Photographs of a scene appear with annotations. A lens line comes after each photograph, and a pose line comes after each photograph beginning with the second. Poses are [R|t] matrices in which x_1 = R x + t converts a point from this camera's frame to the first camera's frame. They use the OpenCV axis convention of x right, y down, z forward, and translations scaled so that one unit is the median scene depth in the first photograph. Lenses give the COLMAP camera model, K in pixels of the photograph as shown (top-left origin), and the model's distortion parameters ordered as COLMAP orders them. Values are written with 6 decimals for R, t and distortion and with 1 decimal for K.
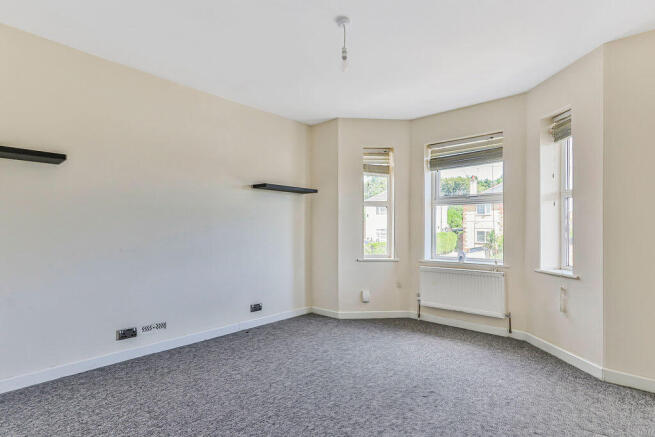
lens RADIAL K [[335.2, 0, 328.8], [0, 335.2, 223.2], [0, 0, 1]] dist [0.005331, -0.000037]
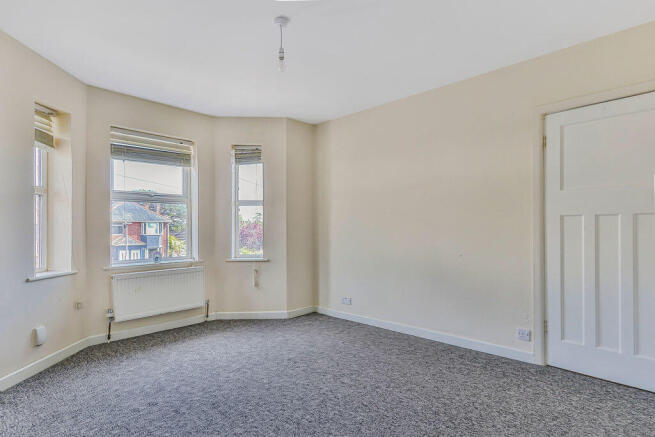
lens RADIAL K [[335.2, 0, 326.0], [0, 335.2, 222.6], [0, 0, 1]] dist [0.005331, -0.000037]
pose [[0.046694, 0.018566, 0.998737, -0.571104], [-0.011494, 0.999771, -0.018048, 0.012514], [-0.998843, -0.010637, 0.046897, 0.500141]]
